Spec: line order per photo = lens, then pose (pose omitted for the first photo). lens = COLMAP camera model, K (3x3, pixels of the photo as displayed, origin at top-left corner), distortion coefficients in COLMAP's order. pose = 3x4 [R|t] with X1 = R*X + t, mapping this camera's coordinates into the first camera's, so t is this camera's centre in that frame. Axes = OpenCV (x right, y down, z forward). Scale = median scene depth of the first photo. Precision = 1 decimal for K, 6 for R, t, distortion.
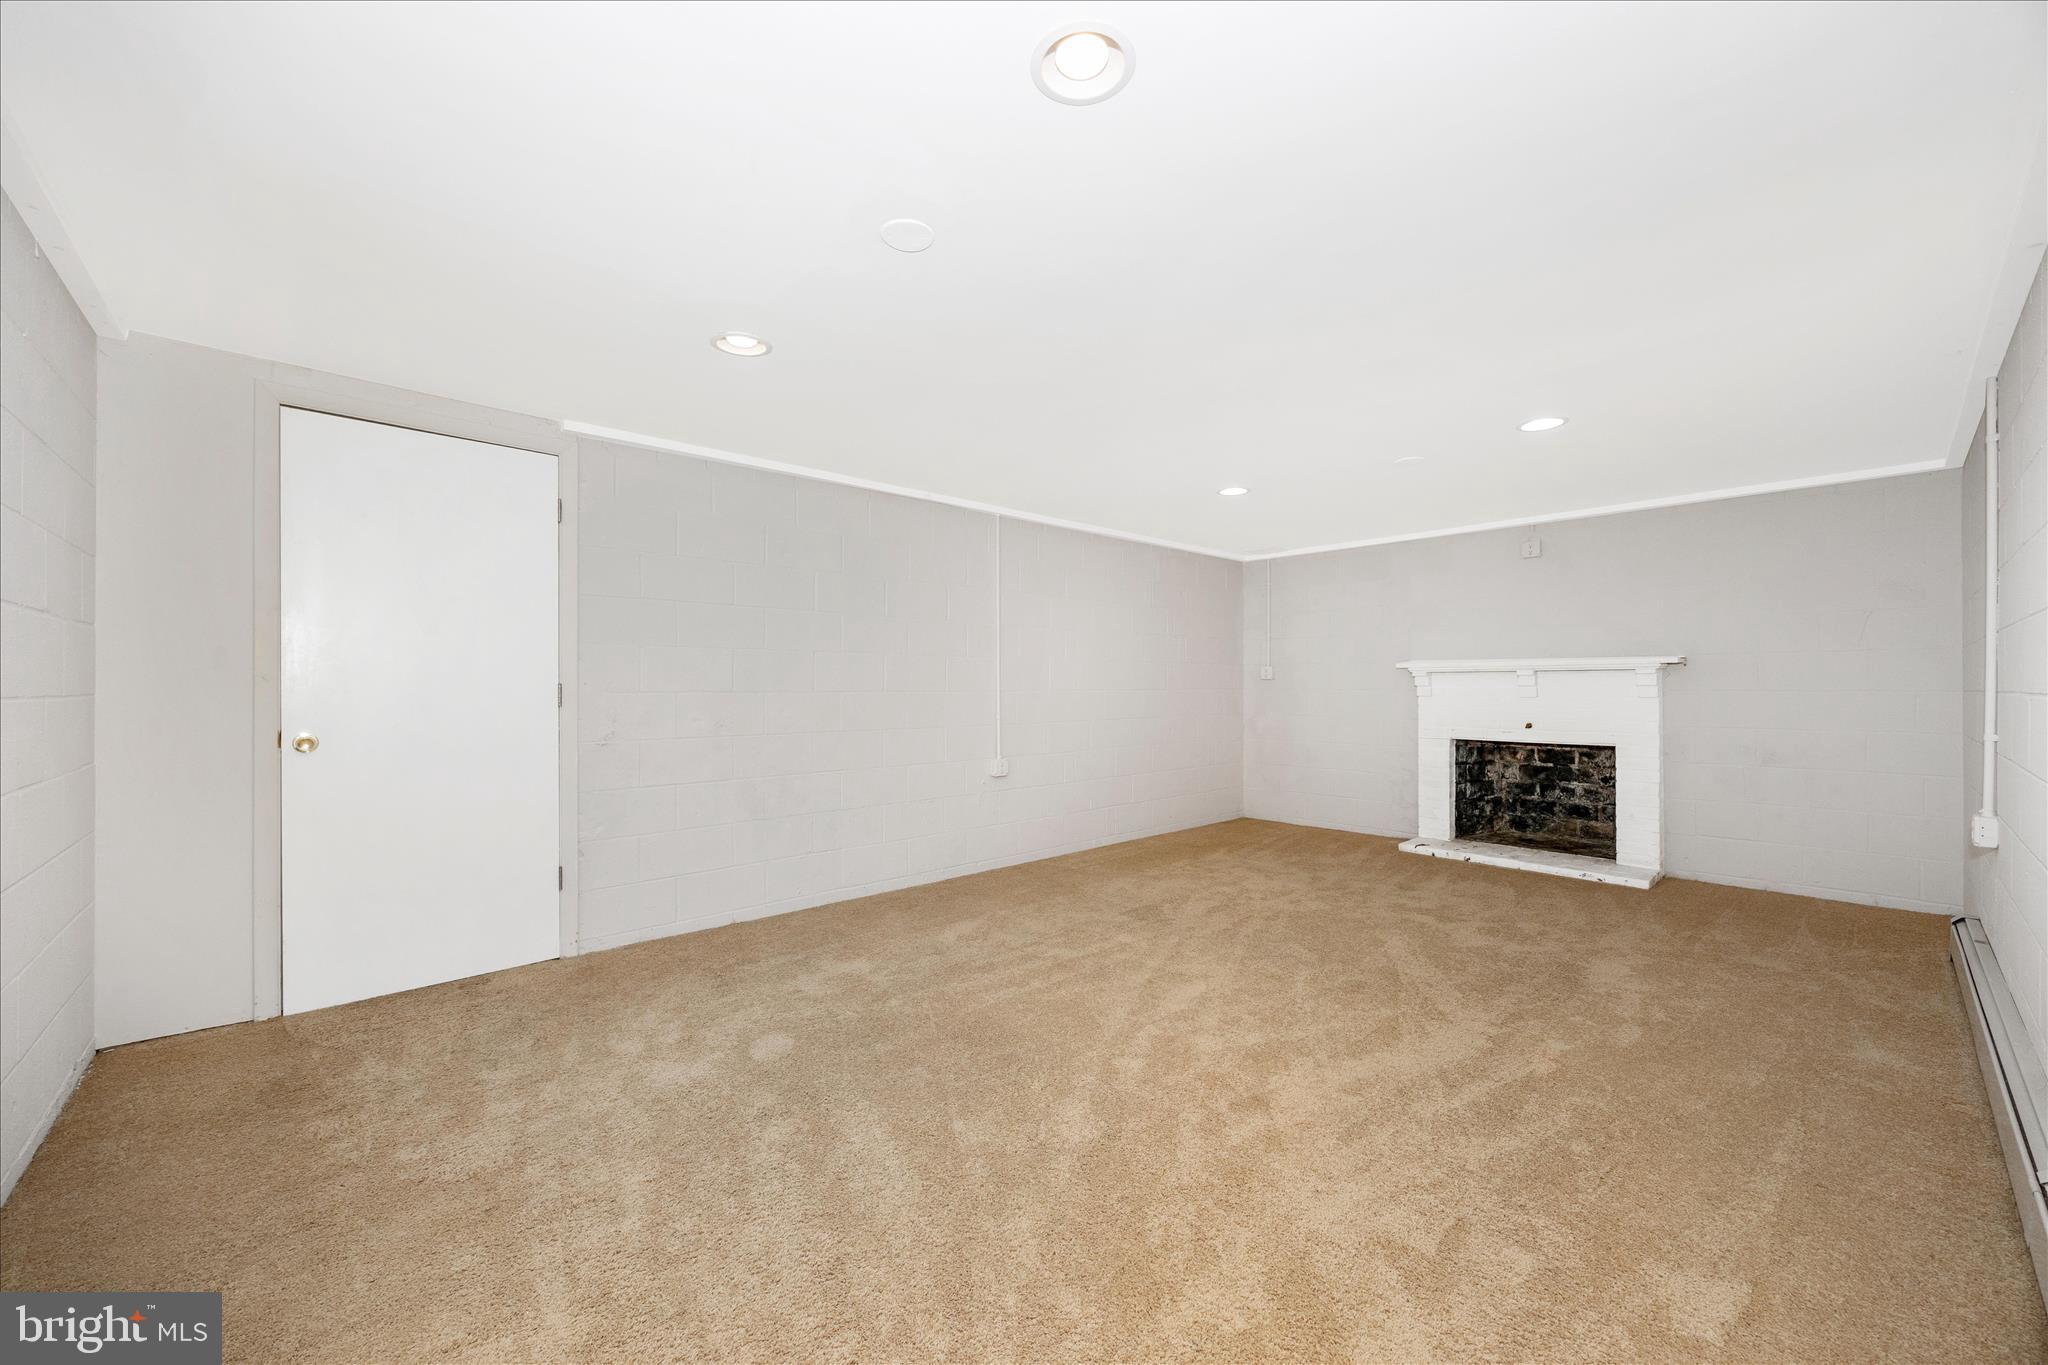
lens RADIAL K [[792.6, 0, 1035.5], [0, 792.6, 690.3], [0, 0, 1]] dist [-0.000936, -0.000033]
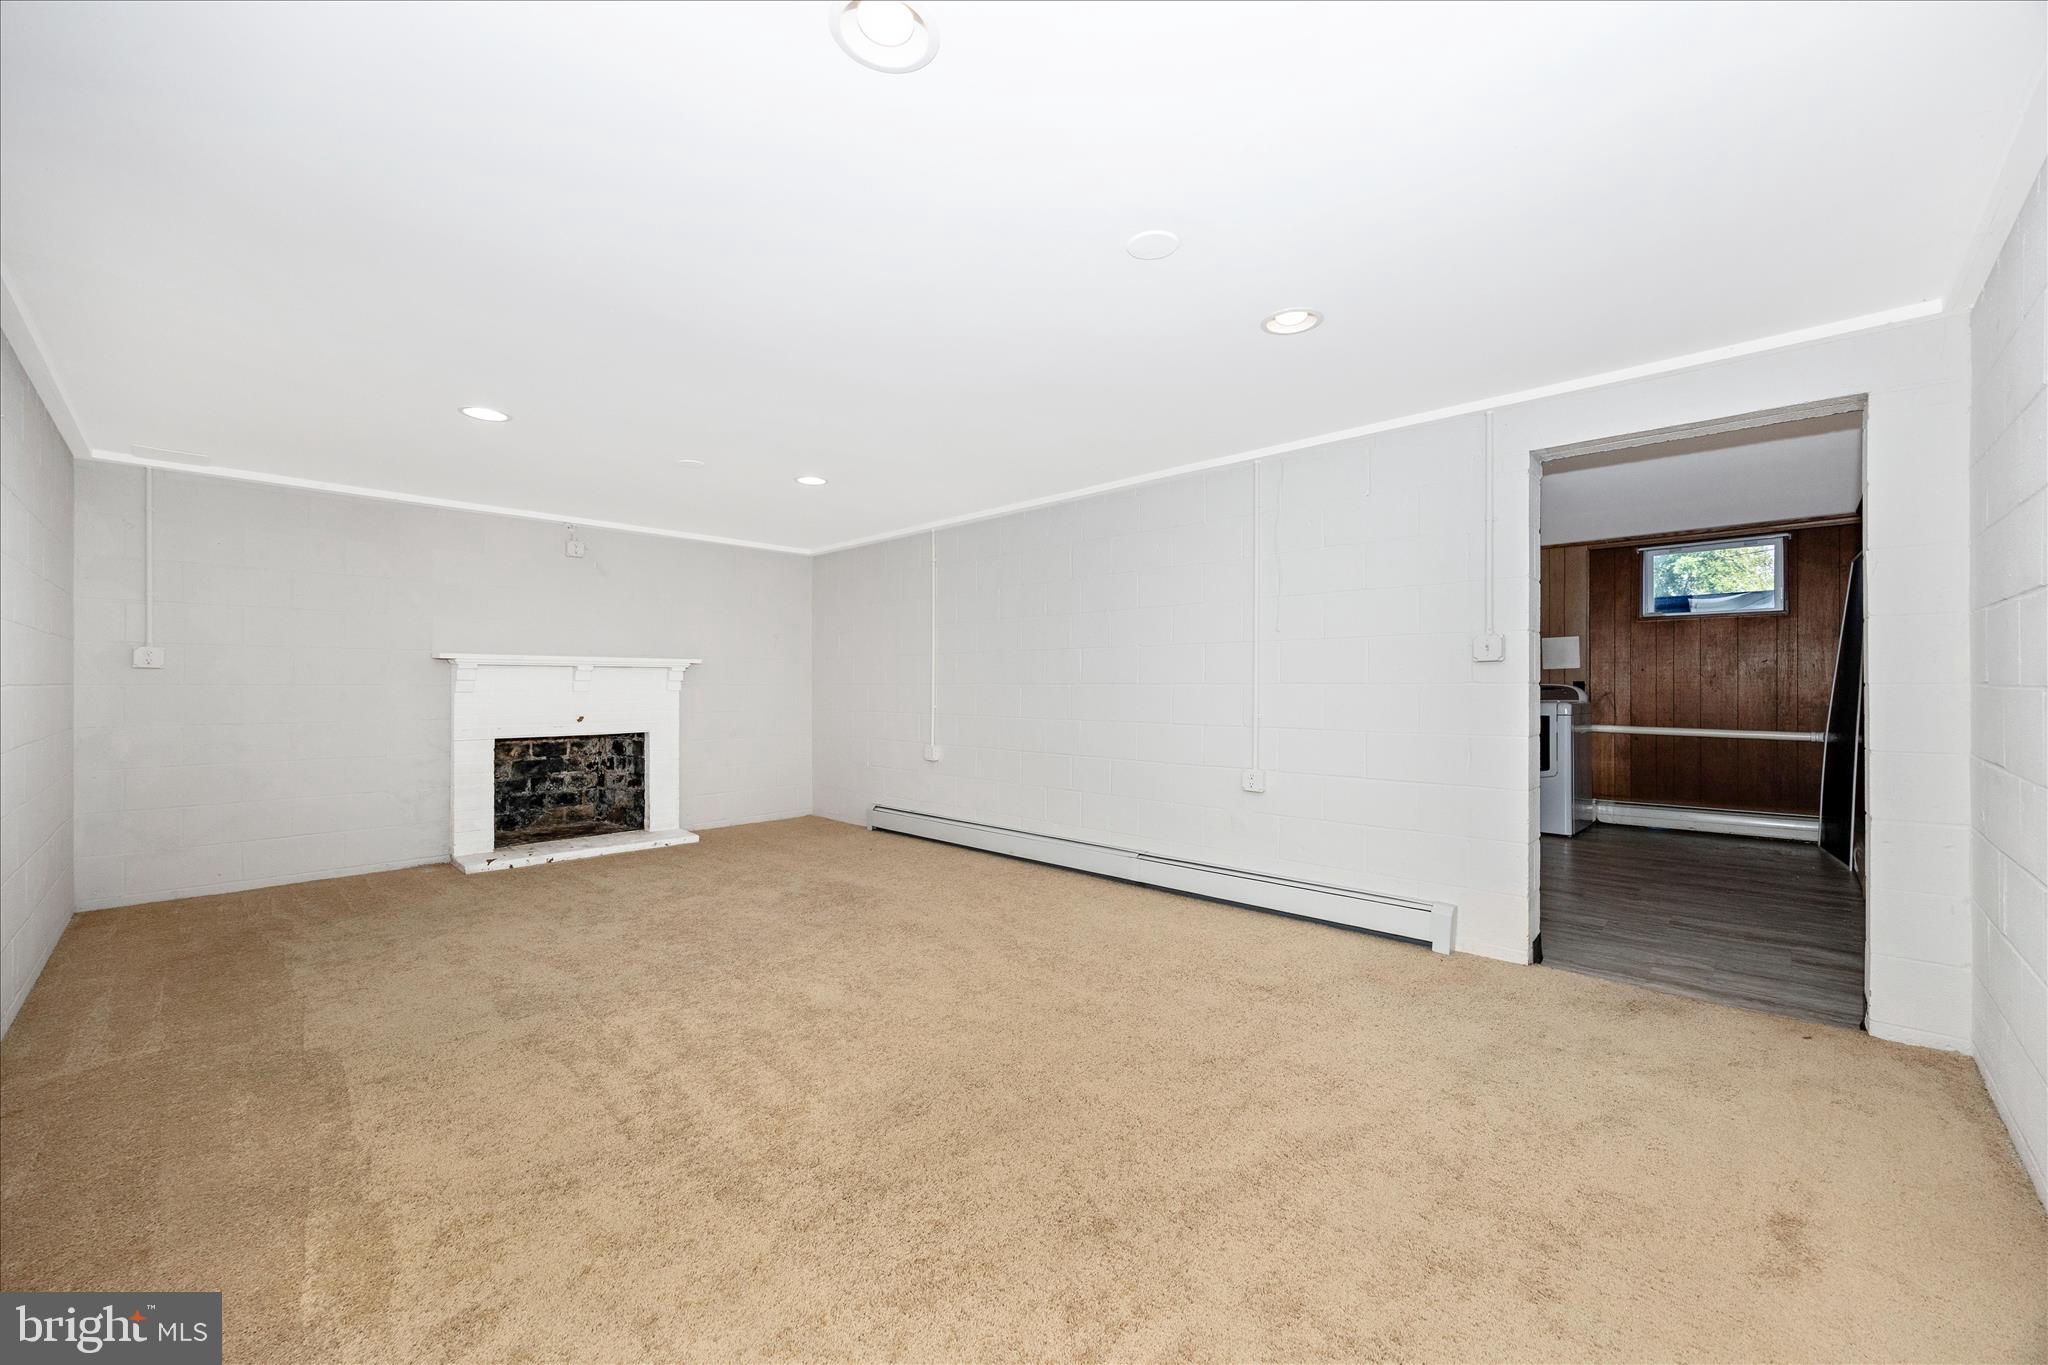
lens RADIAL K [[792.6, 0, 1035.5], [0, 792.6, 690.3], [0, 0, 1]] dist [-0.000936, -0.000033]
pose [[-0.051548, -0.006524, 0.998649, -0.413587], [0.005239, 0.999963, 0.006803, 0.002677], [-0.998657, 0.005582, -0.051512, 0.422950]]
